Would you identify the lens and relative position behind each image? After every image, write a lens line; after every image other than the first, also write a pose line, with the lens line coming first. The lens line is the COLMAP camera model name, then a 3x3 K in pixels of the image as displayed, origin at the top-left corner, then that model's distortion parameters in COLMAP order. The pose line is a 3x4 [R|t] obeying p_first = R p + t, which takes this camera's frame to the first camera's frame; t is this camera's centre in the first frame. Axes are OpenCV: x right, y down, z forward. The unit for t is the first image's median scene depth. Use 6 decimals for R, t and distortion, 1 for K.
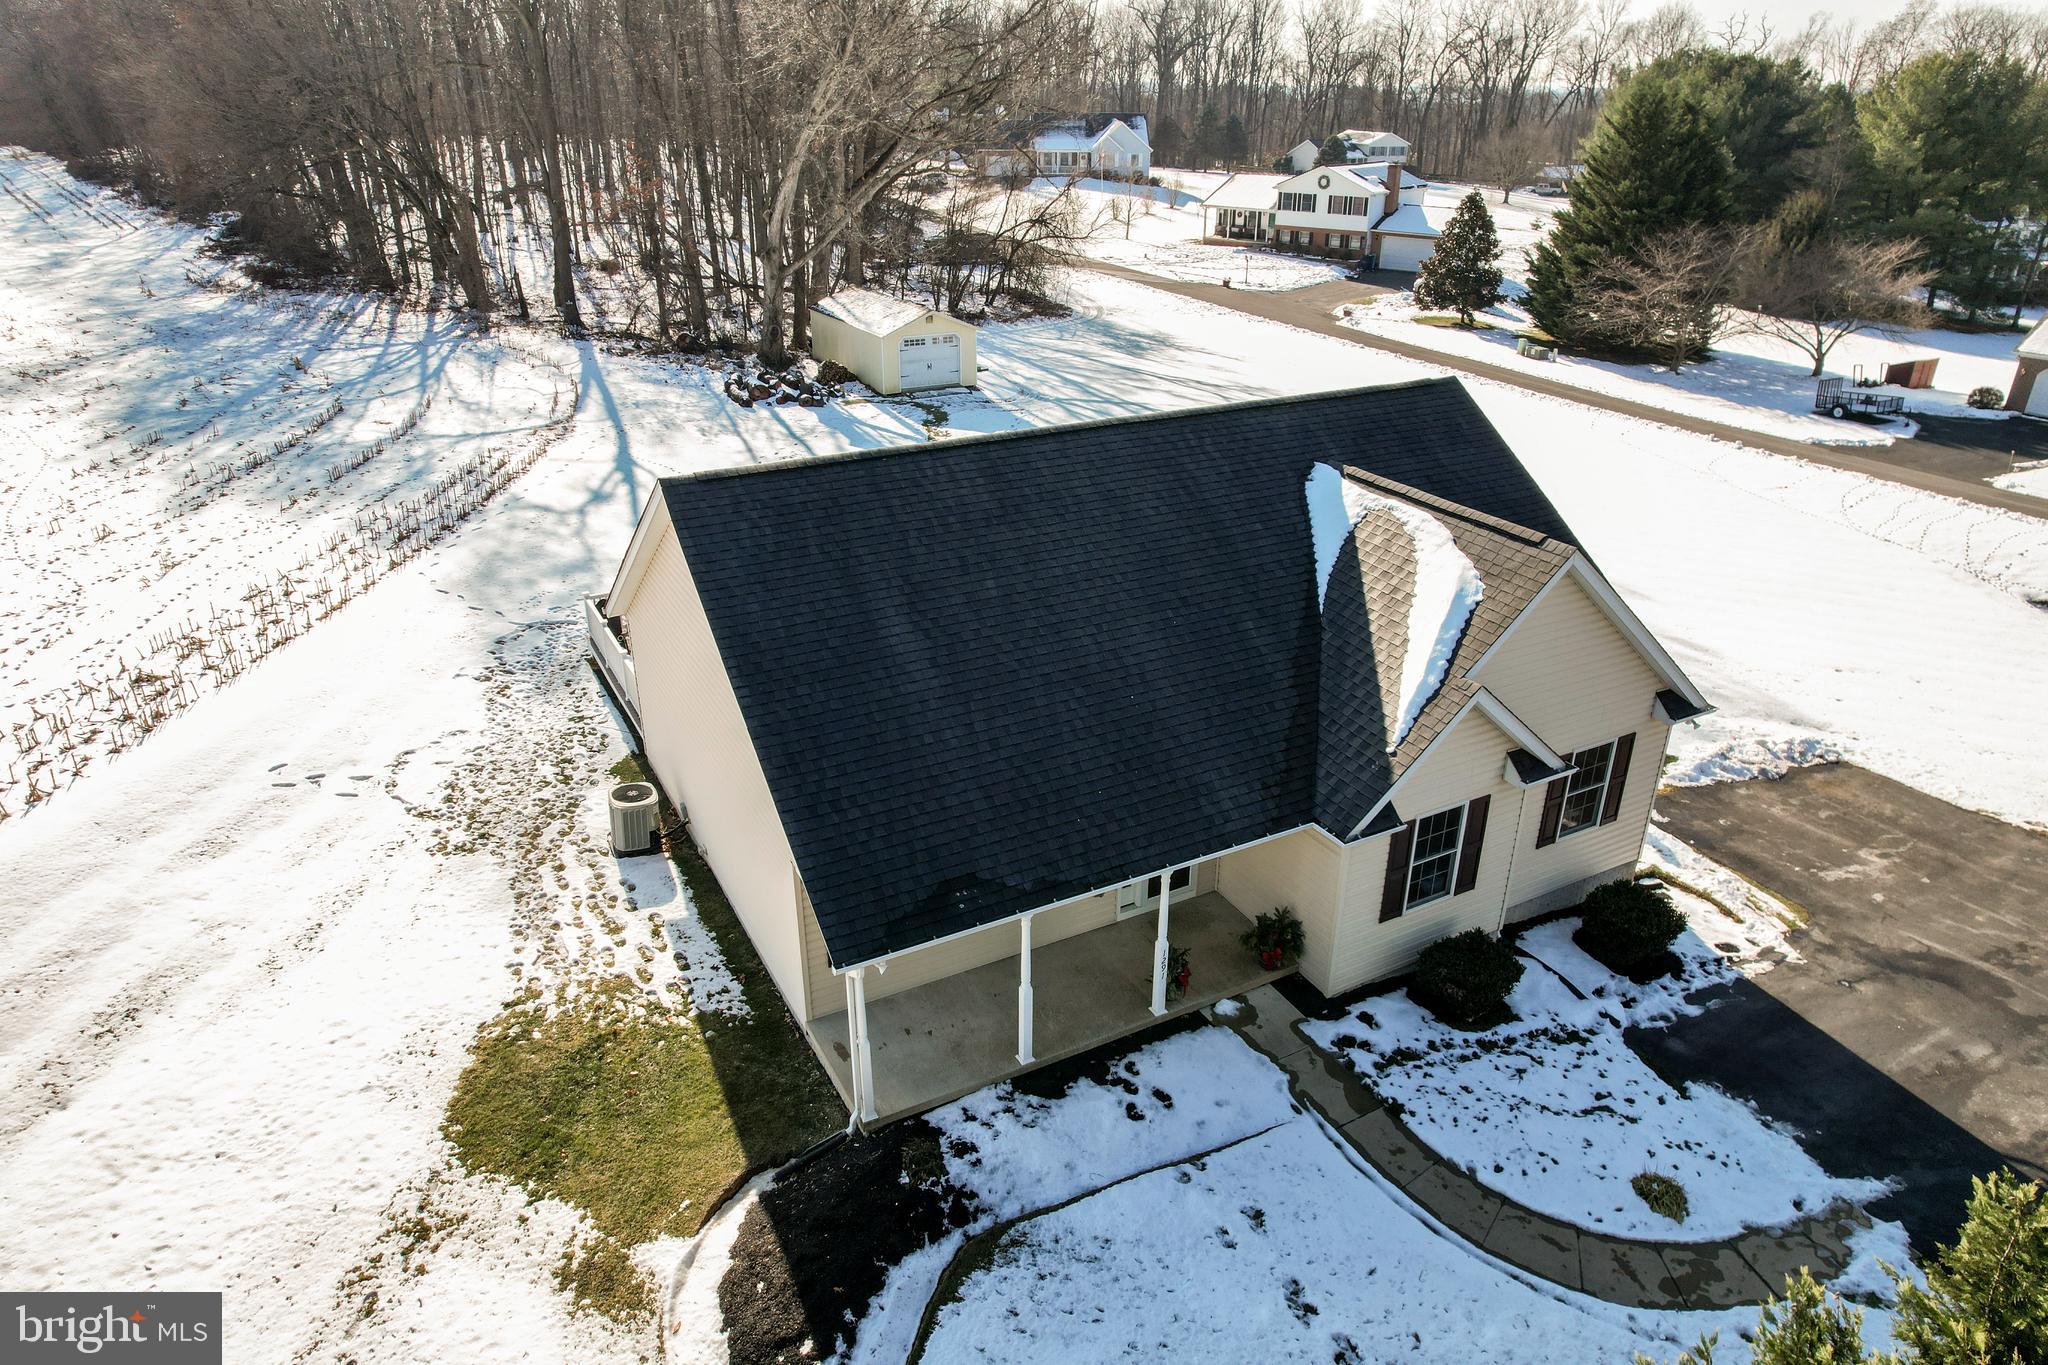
lens RADIAL K [[1263.8, 0, 1023.3], [0, 1263.8, 768.5], [0, 0, 1]] dist [-0.077686, 0.081540]
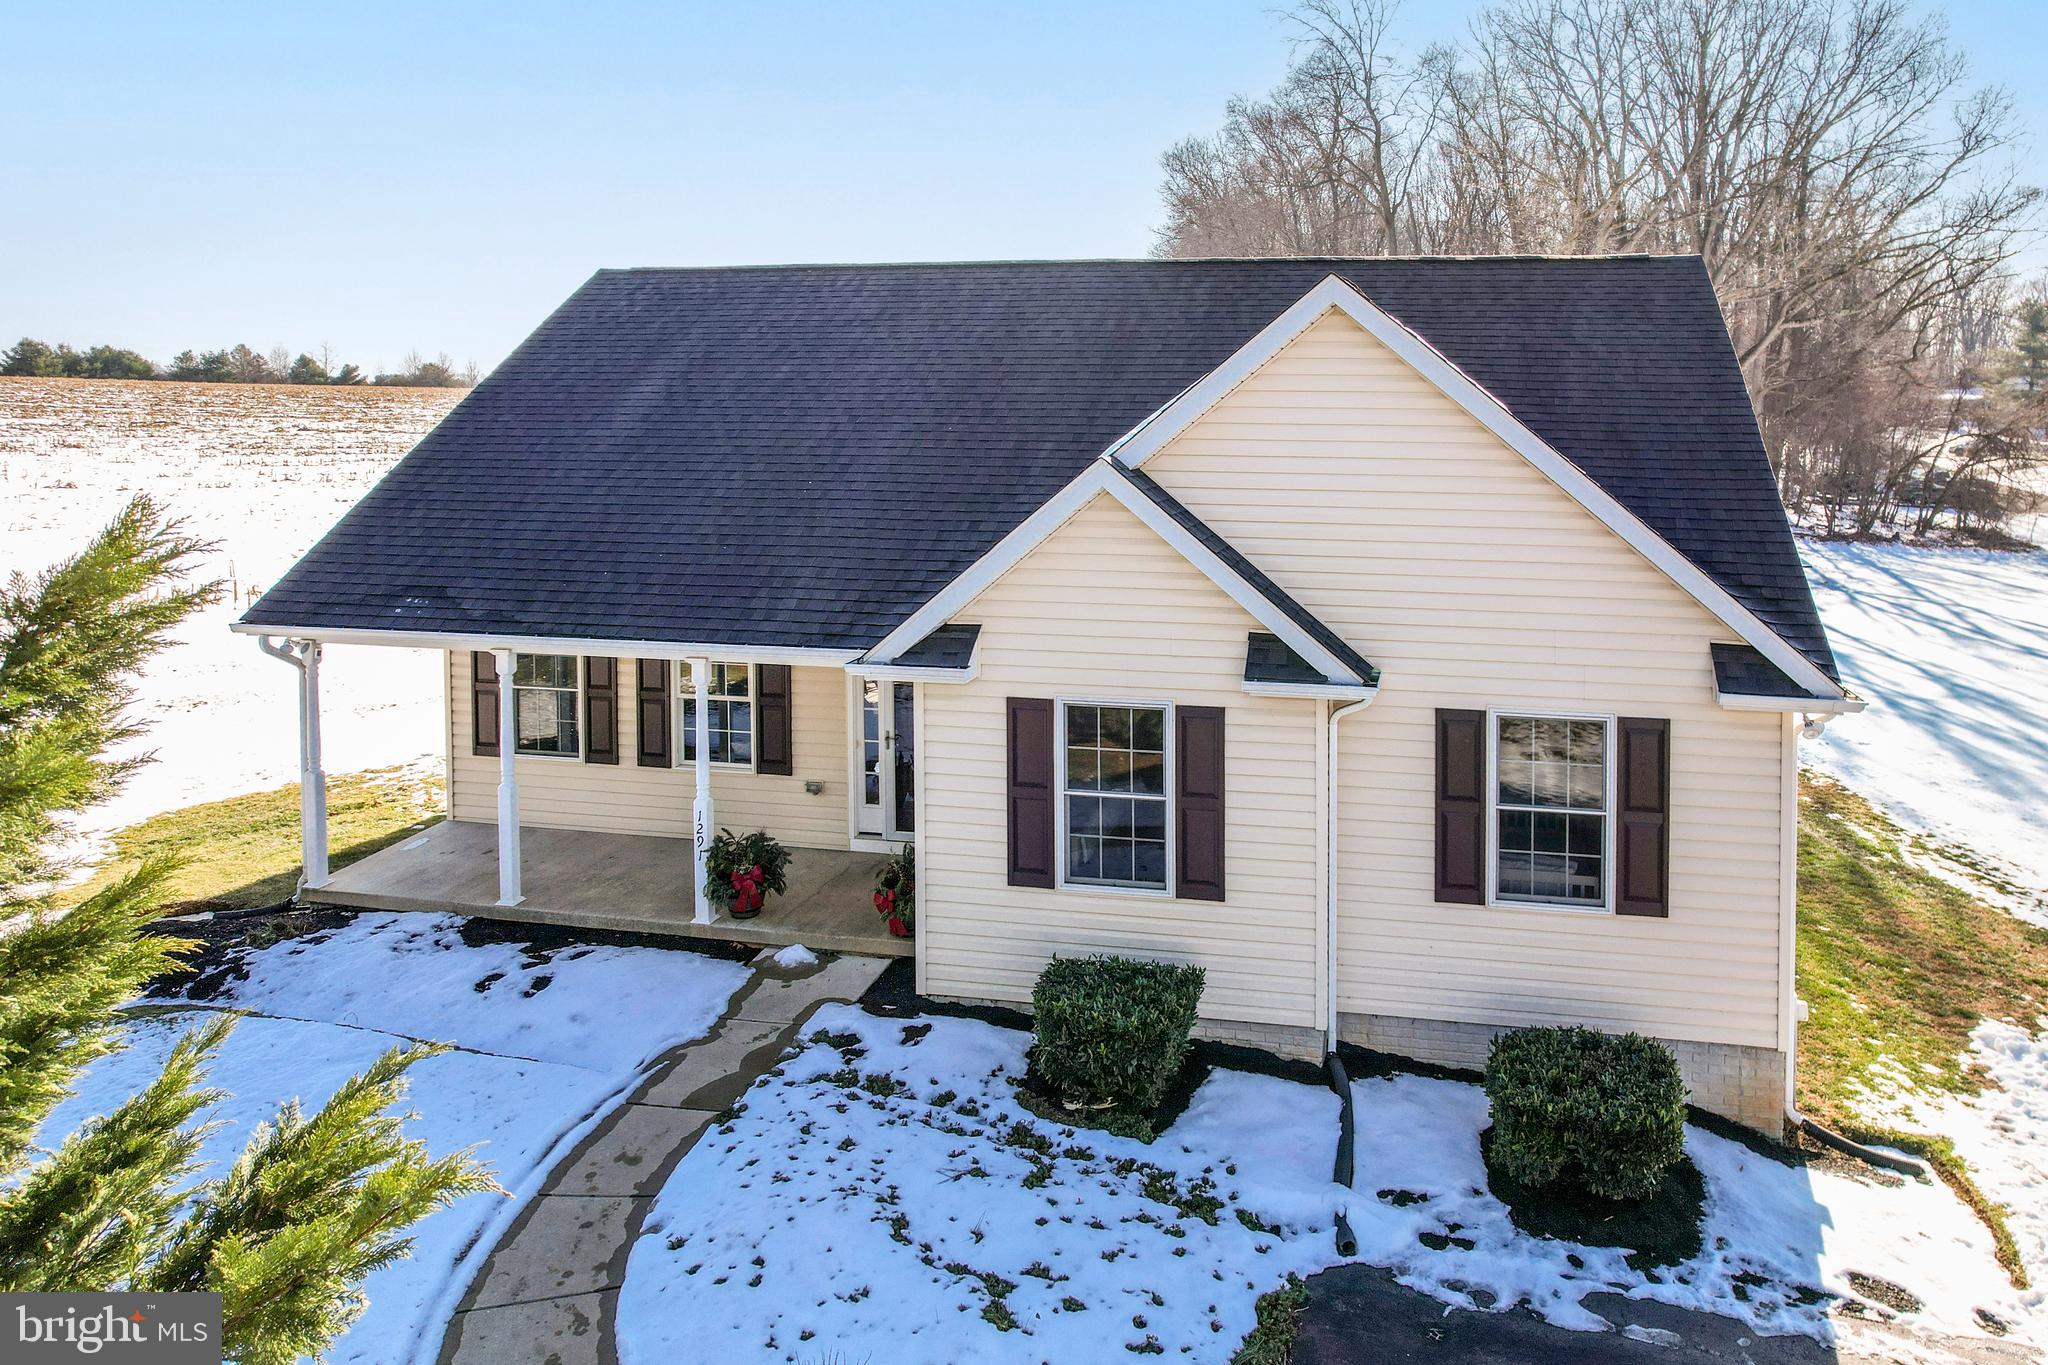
lens RADIAL K [[1394.9, 0, 1199.2], [0, 1394.9, 496.4], [0, 0, 1]] dist [-0.021908, 0.004336]
pose [[0.780538, 0.047065, -0.623334, 0.713187], [-0.304165, 0.899751, -0.312940, 0.128318], [0.546117, 0.433858, 0.716606, 0.467707]]
